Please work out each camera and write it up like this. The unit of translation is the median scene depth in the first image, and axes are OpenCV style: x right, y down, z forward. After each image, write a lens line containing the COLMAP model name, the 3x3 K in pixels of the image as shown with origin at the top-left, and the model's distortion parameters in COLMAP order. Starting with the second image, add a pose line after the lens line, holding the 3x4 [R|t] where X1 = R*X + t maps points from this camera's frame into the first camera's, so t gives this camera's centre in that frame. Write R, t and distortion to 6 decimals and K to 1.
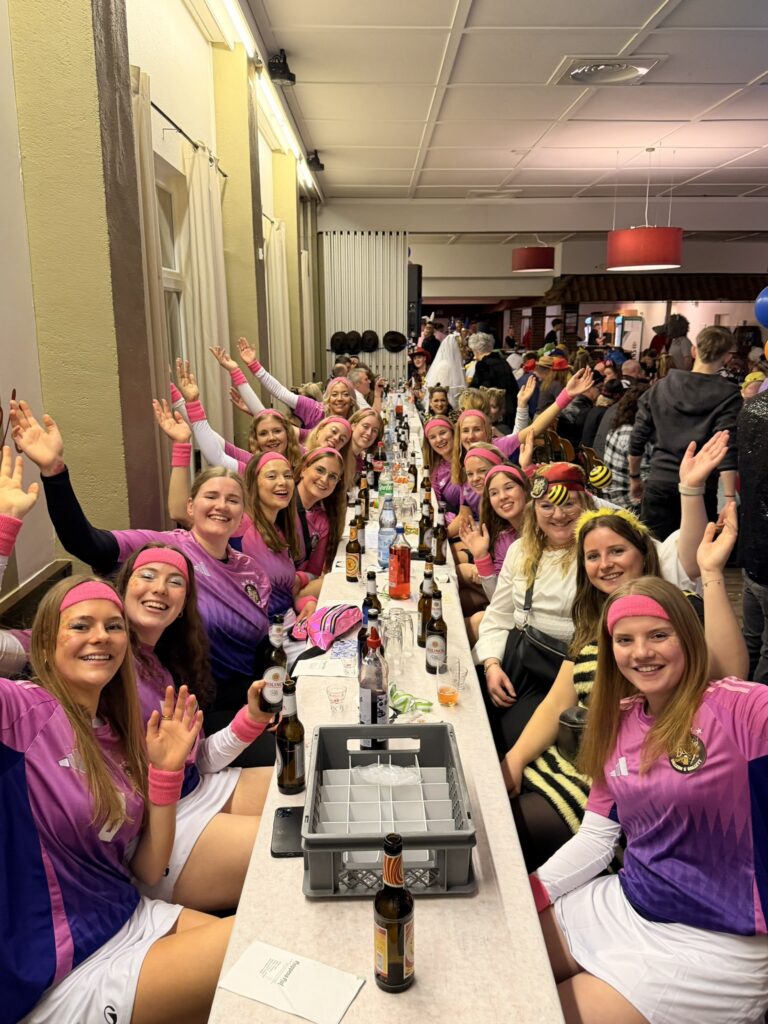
lens RADIAL K [[800.2, 0, 388.4], [0, 800.2, 522.1], [0, 0, 1]] dist [0.078590, -0.003319]
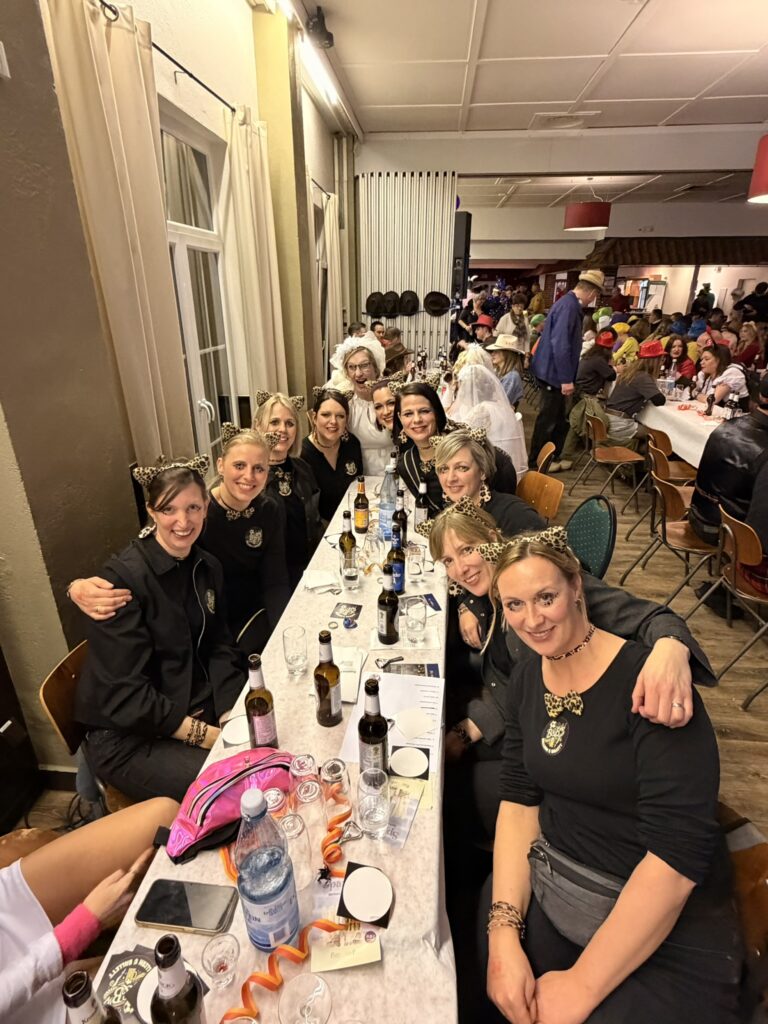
lens RADIAL K [[537.7, 0, 385.6], [0, 537.7, 505.5], [0, 0, 1]] dist [0.006790, 0.001567]
pose [[0.994767, 0.042796, -0.092773, 0.016181], [-0.029071, 0.989072, 0.144538, -0.083927], [0.097945, -0.141085, 0.985140, 0.355859]]
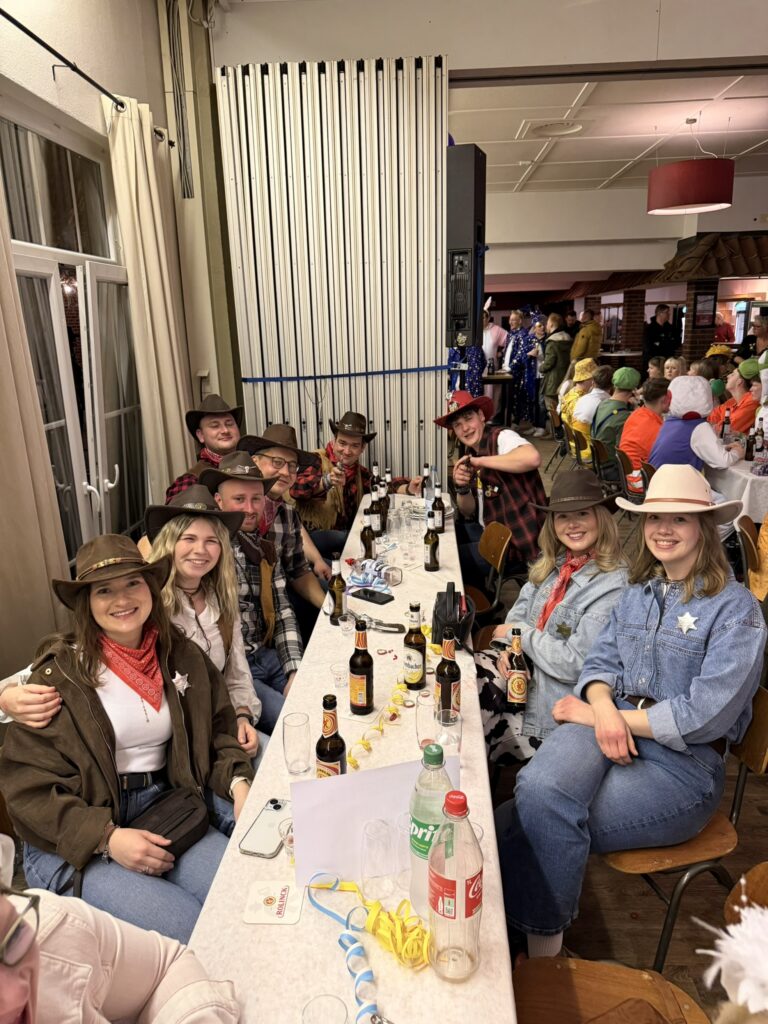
lens RADIAL K [[717.0, 0, 375.0], [0, 717.0, 508.4], [0, 0, 1]] dist [0.080550, -0.118677]
pose [[0.996541, -0.003769, -0.083011, 0.017467], [0.004668, 0.999933, 0.010633, -0.152674], [0.082965, -0.010984, 0.996492, 0.634534]]
